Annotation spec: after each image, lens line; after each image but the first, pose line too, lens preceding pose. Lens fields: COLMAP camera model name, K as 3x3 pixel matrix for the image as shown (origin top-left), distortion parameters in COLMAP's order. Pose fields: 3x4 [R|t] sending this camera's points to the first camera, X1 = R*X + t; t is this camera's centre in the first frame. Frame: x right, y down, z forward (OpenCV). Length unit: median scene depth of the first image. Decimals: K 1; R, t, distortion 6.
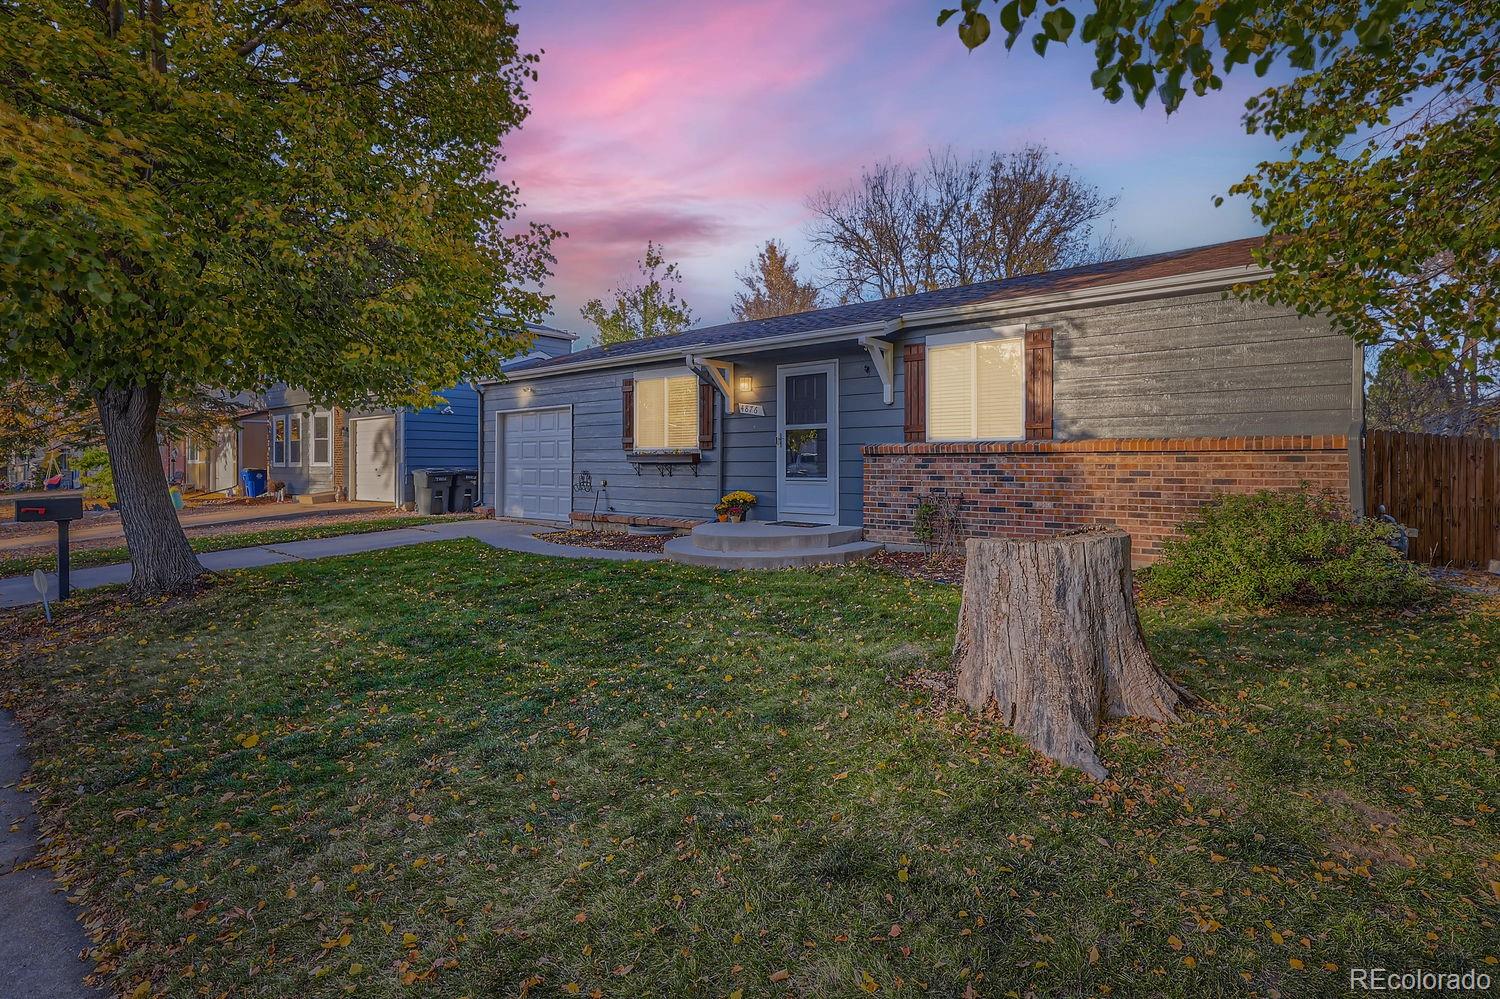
lens RADIAL K [[717.2, 0, 748.2], [0, 717.2, 486.8], [0, 0, 1]] dist [0.000307, -0.000073]
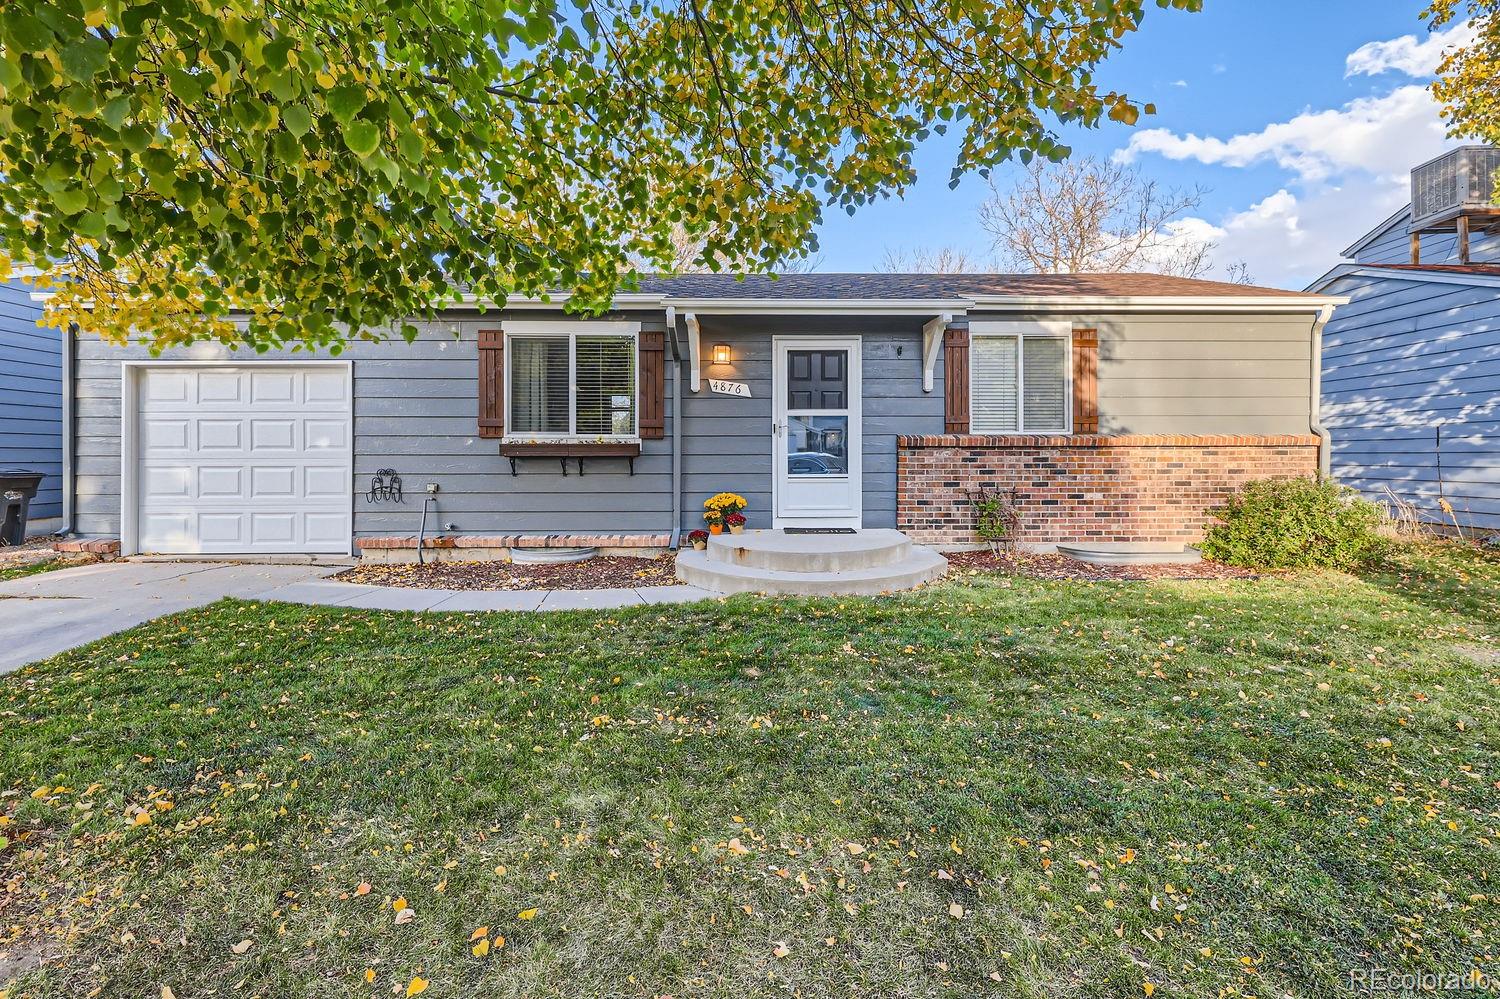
lens RADIAL K [[717.2, 0, 732.9], [0, 717.2, 470.4], [0, 0, 1]] dist [0.000307, -0.000073]
pose [[0.753709, -0.011244, 0.657112, -0.650110], [0.022665, 0.999704, -0.008890, -0.014254], [-0.656817, 0.021594, 0.753740, 0.527461]]
